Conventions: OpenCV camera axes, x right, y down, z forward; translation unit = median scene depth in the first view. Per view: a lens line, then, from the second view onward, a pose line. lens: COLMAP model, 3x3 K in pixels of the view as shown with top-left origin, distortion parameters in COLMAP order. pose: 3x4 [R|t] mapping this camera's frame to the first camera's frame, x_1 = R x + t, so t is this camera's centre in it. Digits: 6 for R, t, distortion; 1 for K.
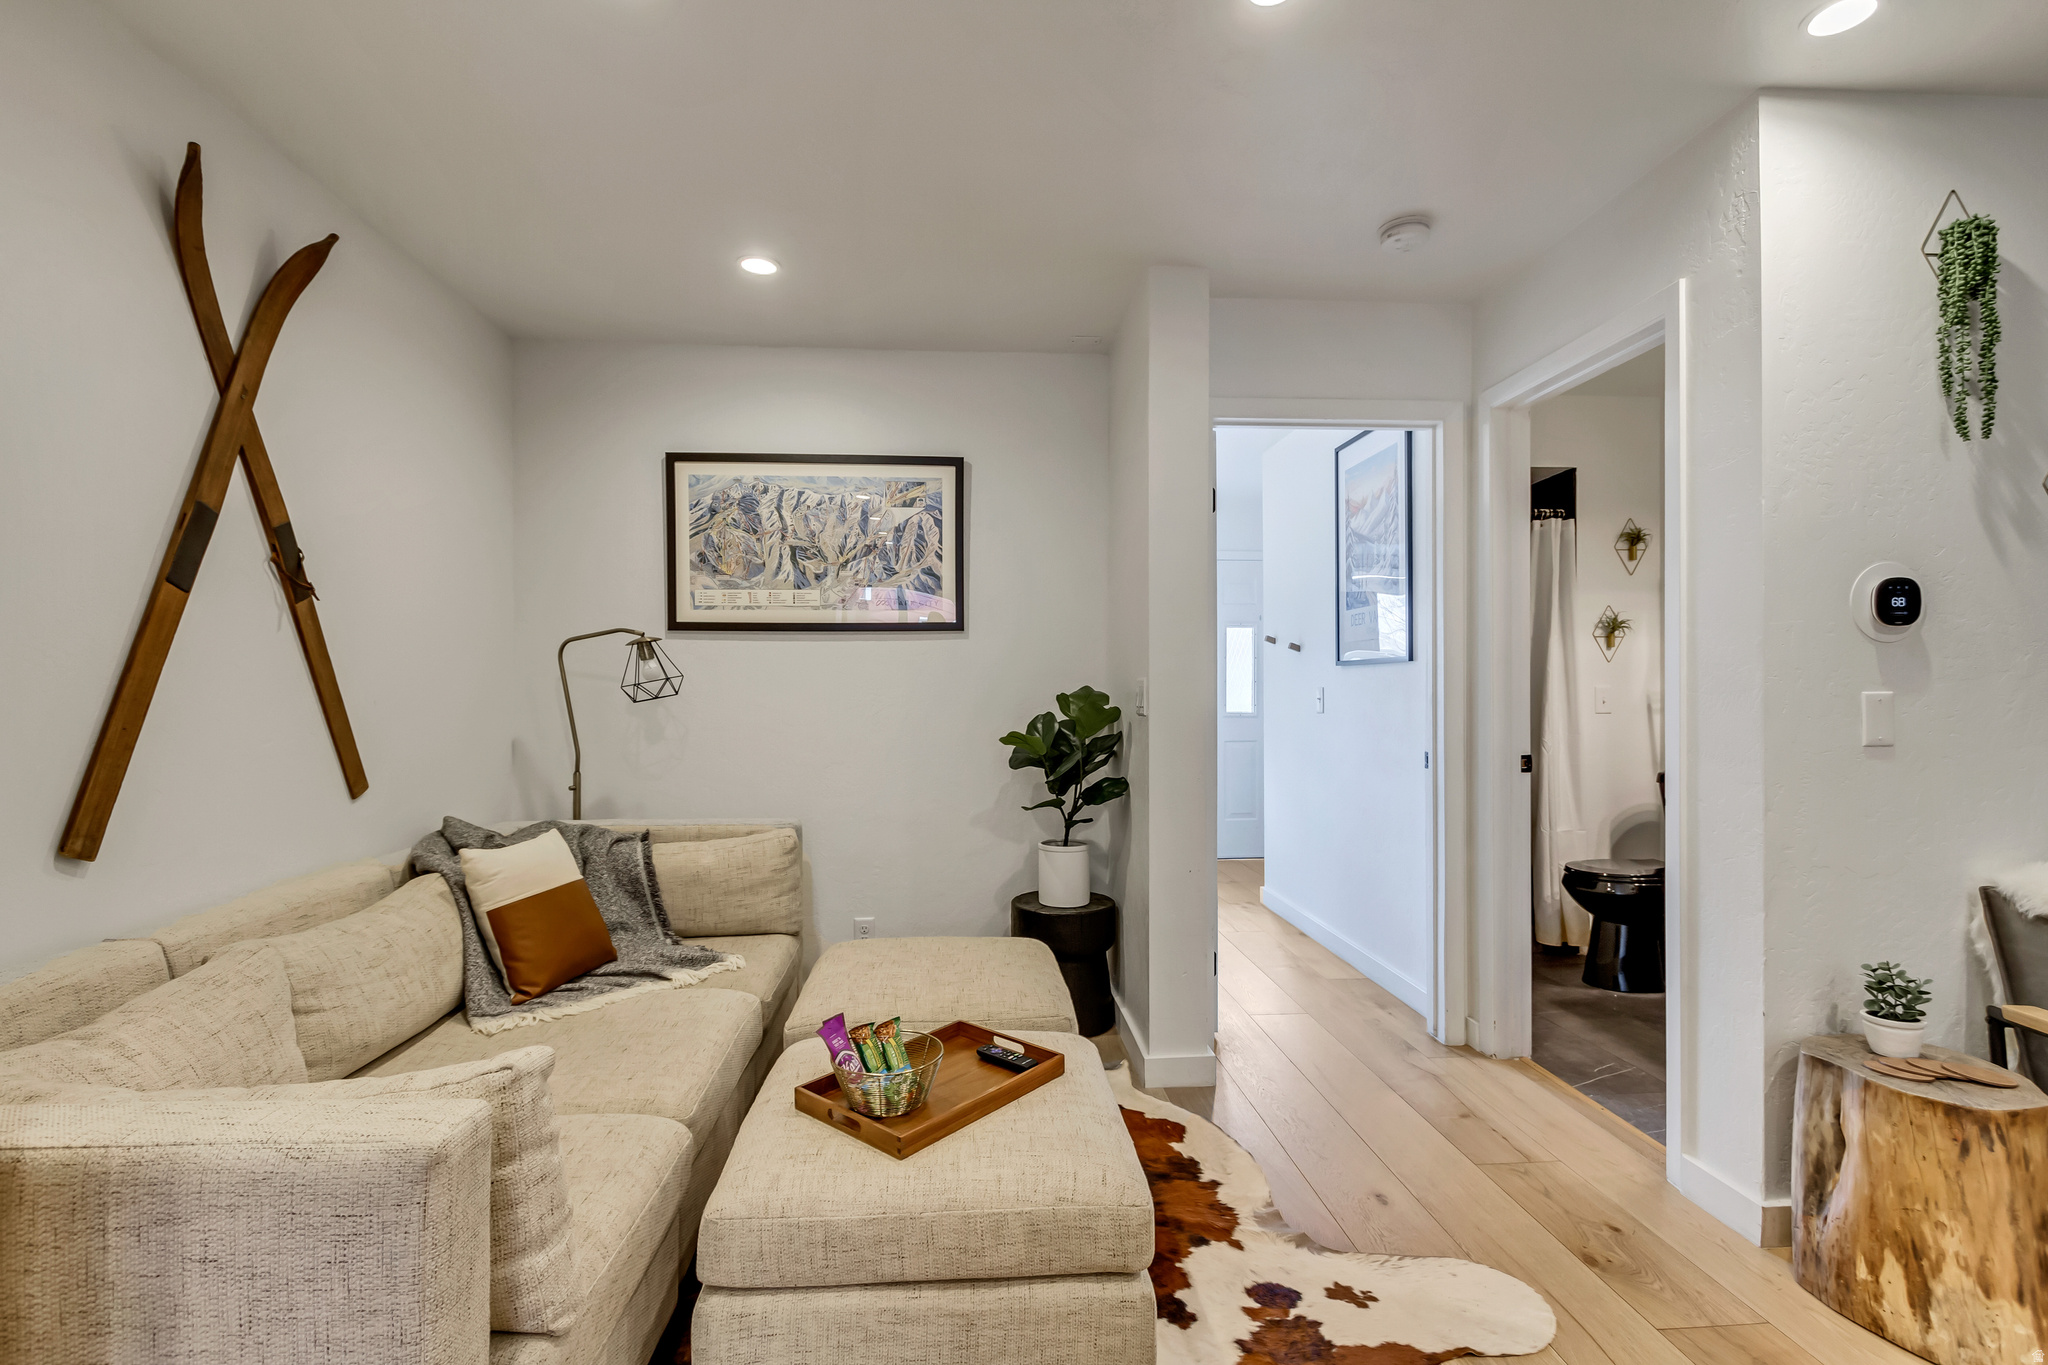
lens RADIAL K [[949.9, 0, 1020.0], [0, 949.9, 690.5], [0, 0, 1]] dist [0.003278, 0.000135]
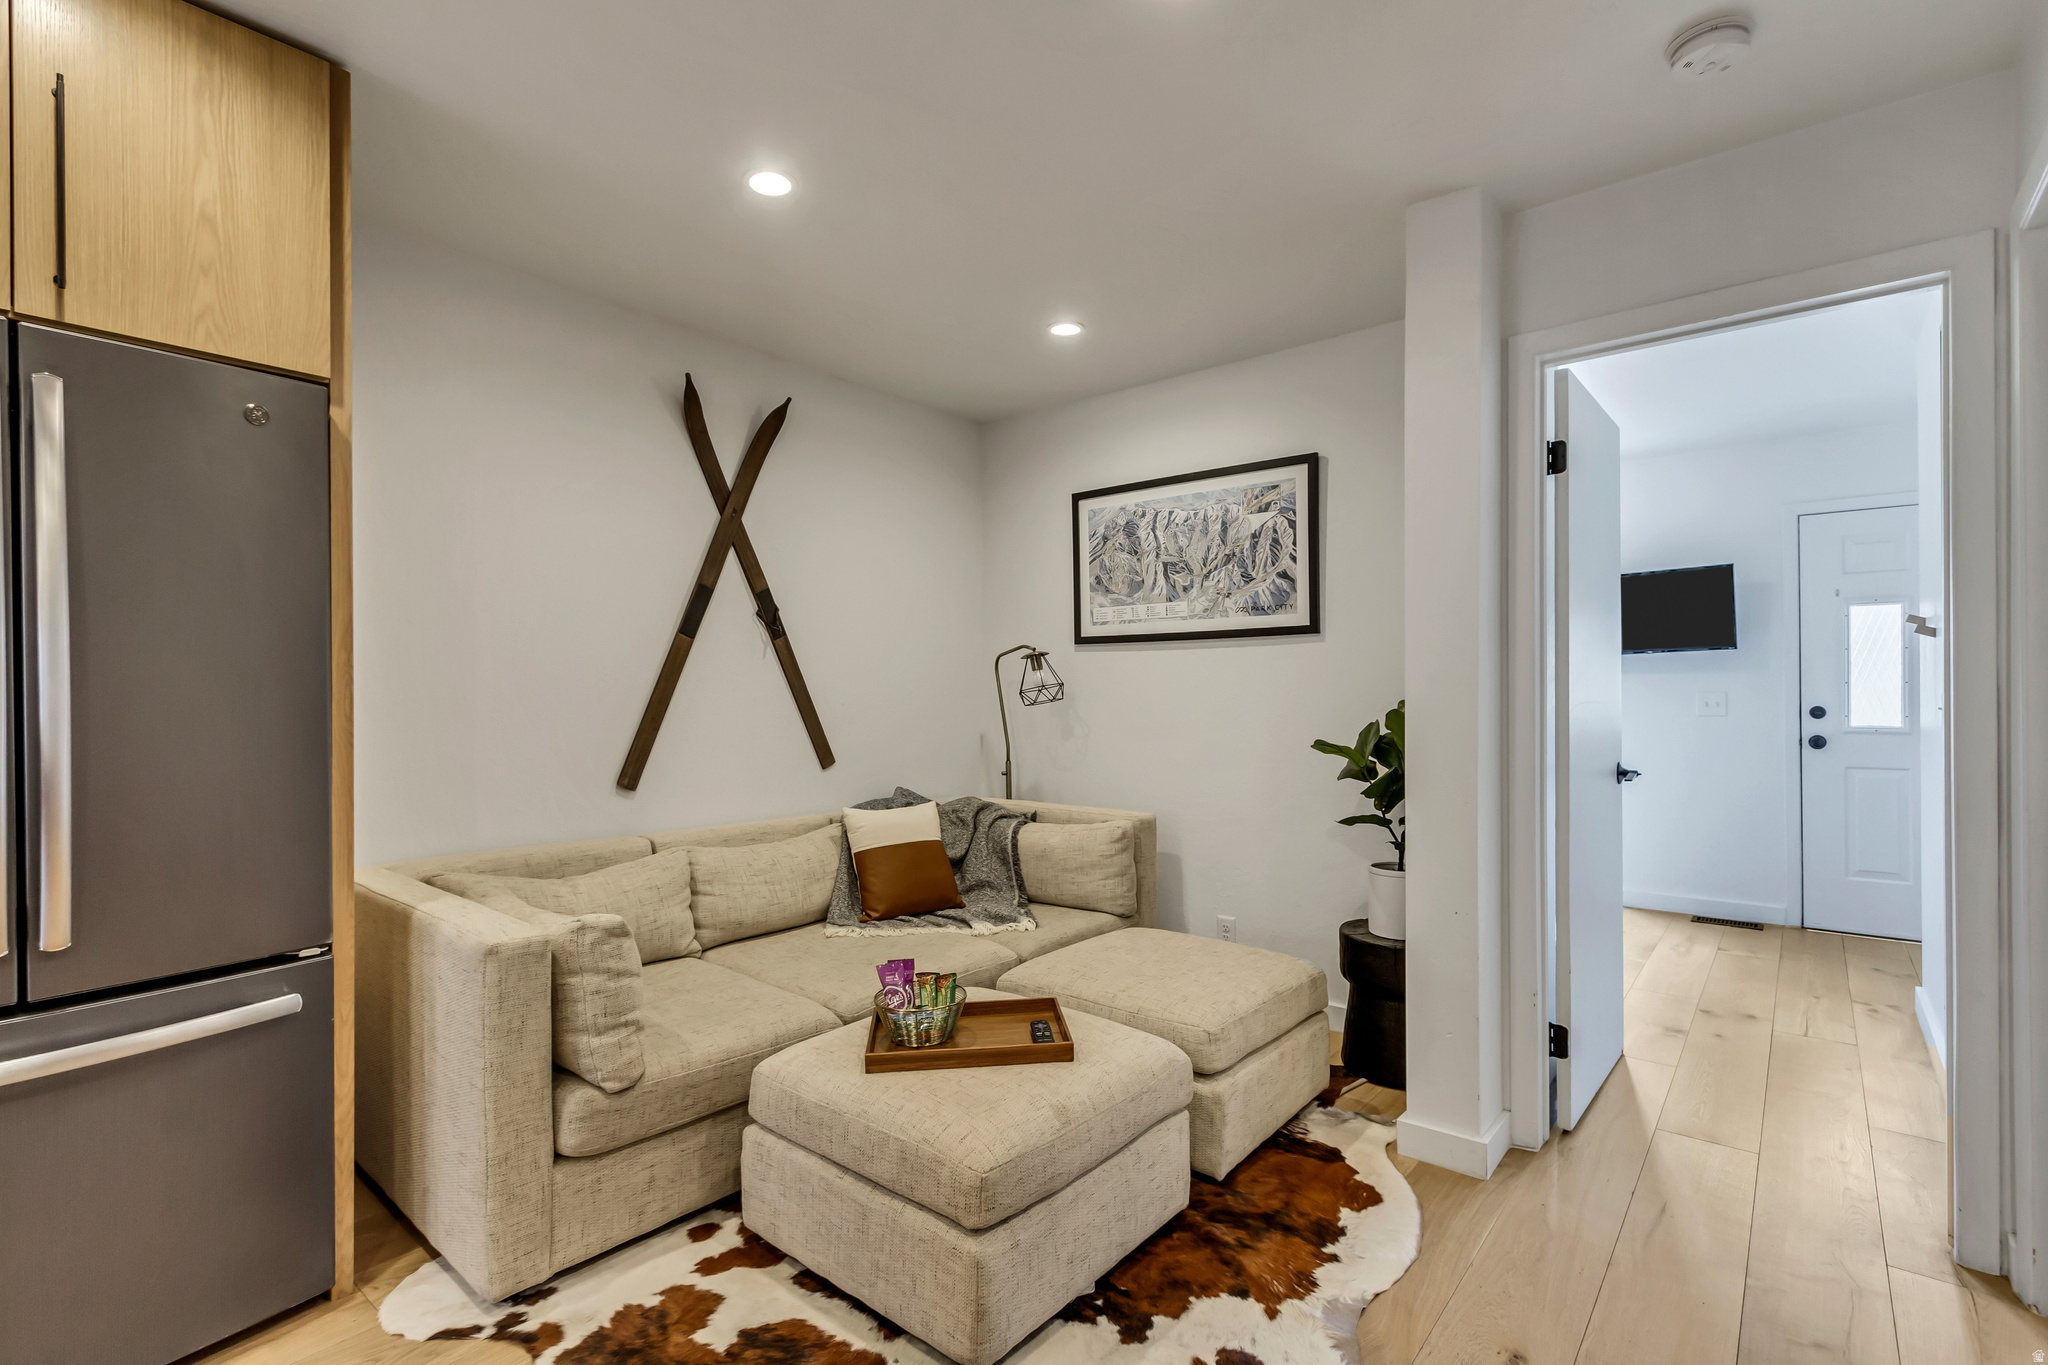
lens RADIAL K [[949.9, 0, 1020.0], [0, 949.9, 690.5], [0, 0, 1]] dist [0.003278, 0.000135]
pose [[0.719606, -0.001691, -0.694380, 0.399134], [-0.000051, 0.999997, -0.002489, -0.003317], [0.694382, 0.001827, 0.719604, 0.107093]]
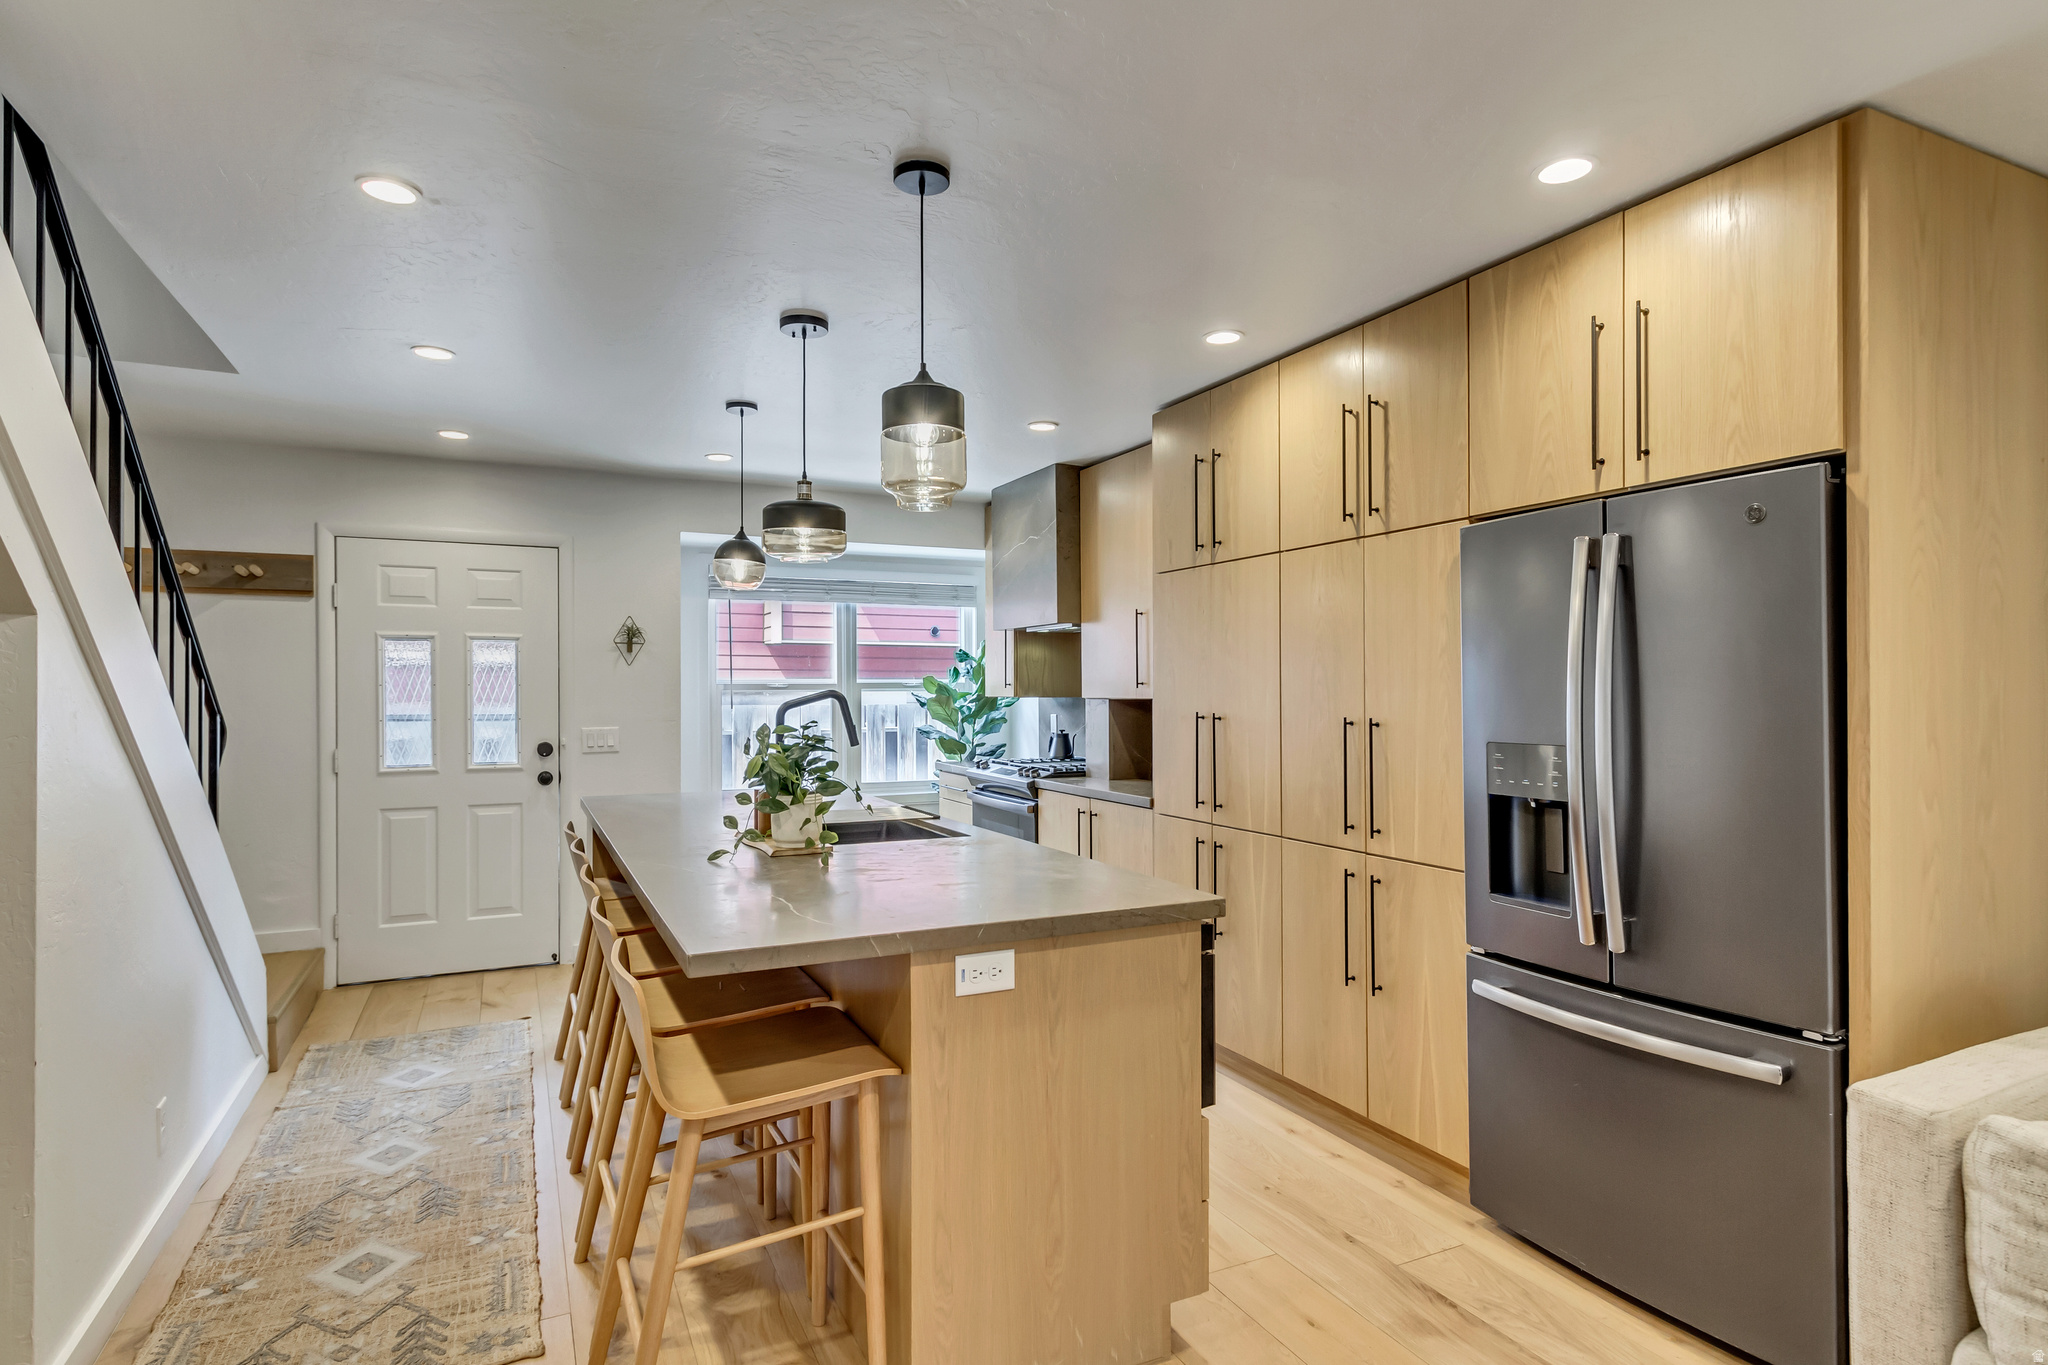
lens RADIAL K [[1083.0, 0, 1024.0], [0, 1083.0, 682.5], [0, 0, 1]] dist [0.001227, 0.000119]
pose [[-0.931588, -0.000377, -0.363515, 0.369694], [0.001768, 0.999983, -0.005568, -0.052459], [0.363511, -0.005830, -0.931572, 0.618884]]
